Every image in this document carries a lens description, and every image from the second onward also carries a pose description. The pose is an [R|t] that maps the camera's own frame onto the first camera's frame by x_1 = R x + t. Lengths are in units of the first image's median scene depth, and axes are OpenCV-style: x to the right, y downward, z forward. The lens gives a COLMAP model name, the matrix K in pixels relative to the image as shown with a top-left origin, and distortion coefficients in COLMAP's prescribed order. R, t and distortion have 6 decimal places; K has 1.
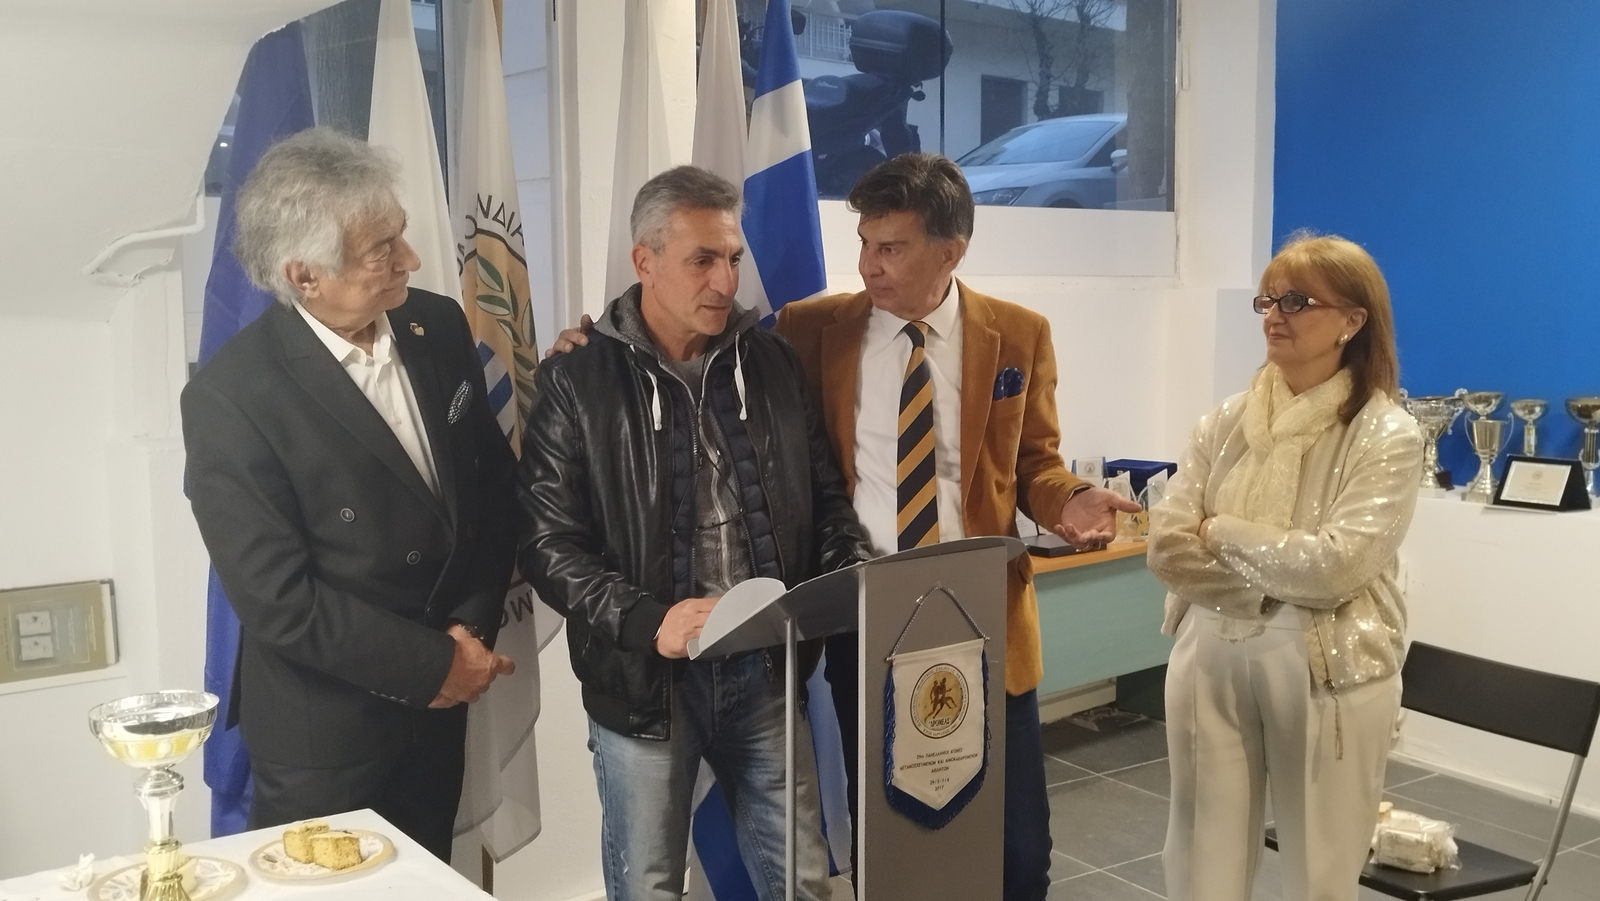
lens RADIAL K [[1556.9, 0, 792.7], [0, 1556.9, 462.7], [0, 0, 1]] dist [-0.009178, 0.013632]
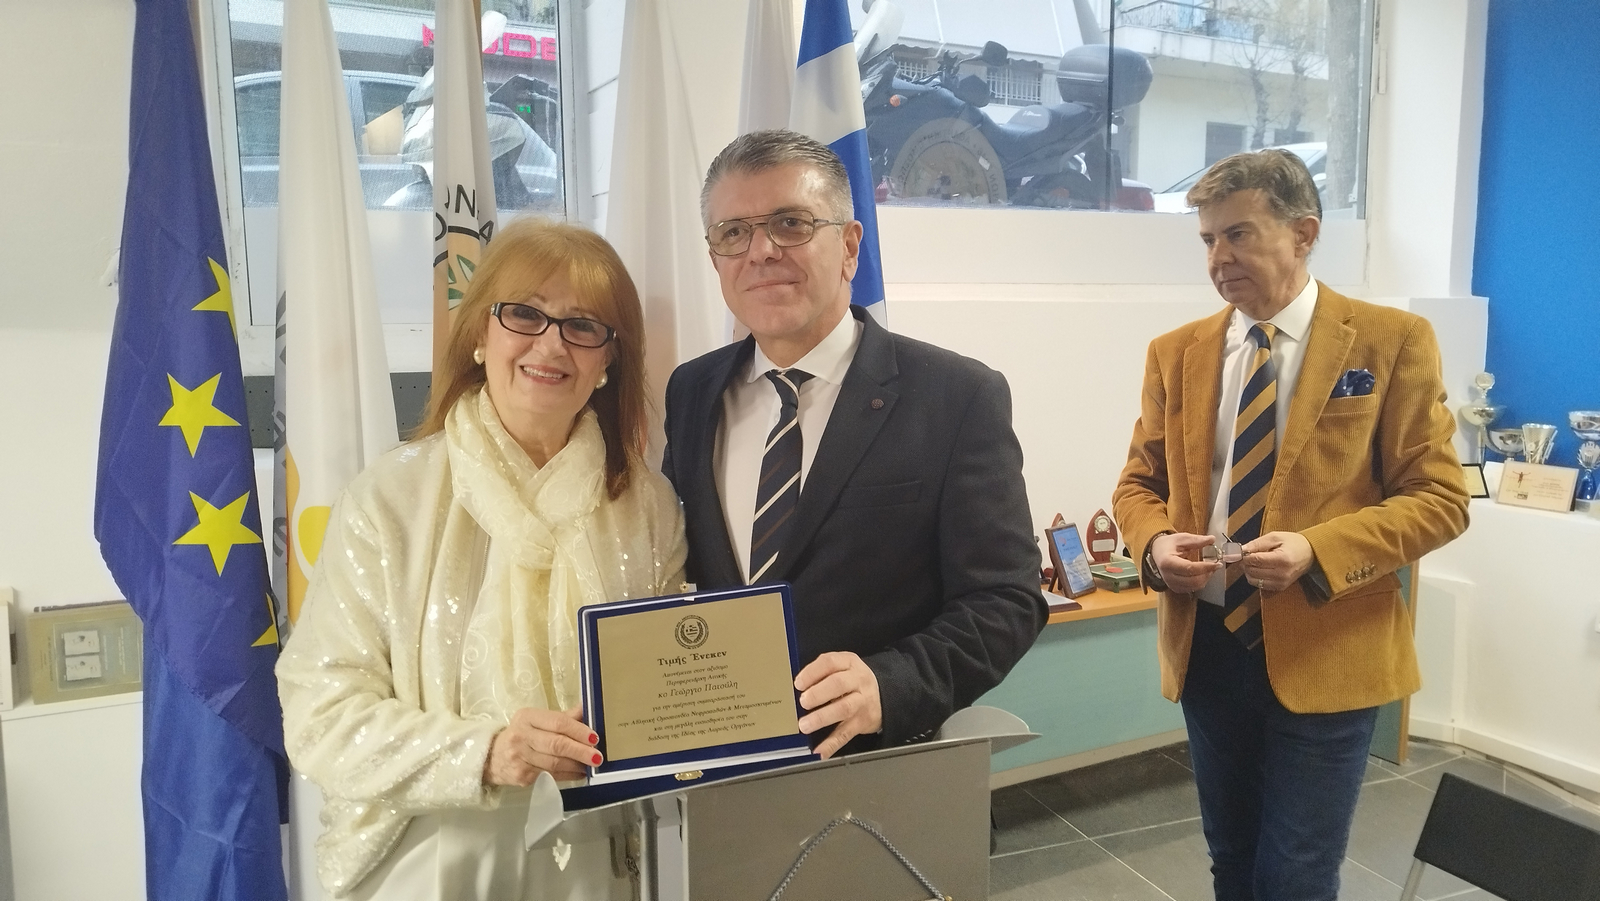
lens RADIAL K [[1158.0, 0, 804.0], [0, 1158.0, 462.5], [0, 0, 1]] dist [-0.004138, -0.001713]
pose [[0.976297, 0.027631, -0.214664, 0.161180], [-0.021453, 0.999287, 0.031058, -0.062091], [0.215369, -0.025717, 0.976194, 0.559586]]
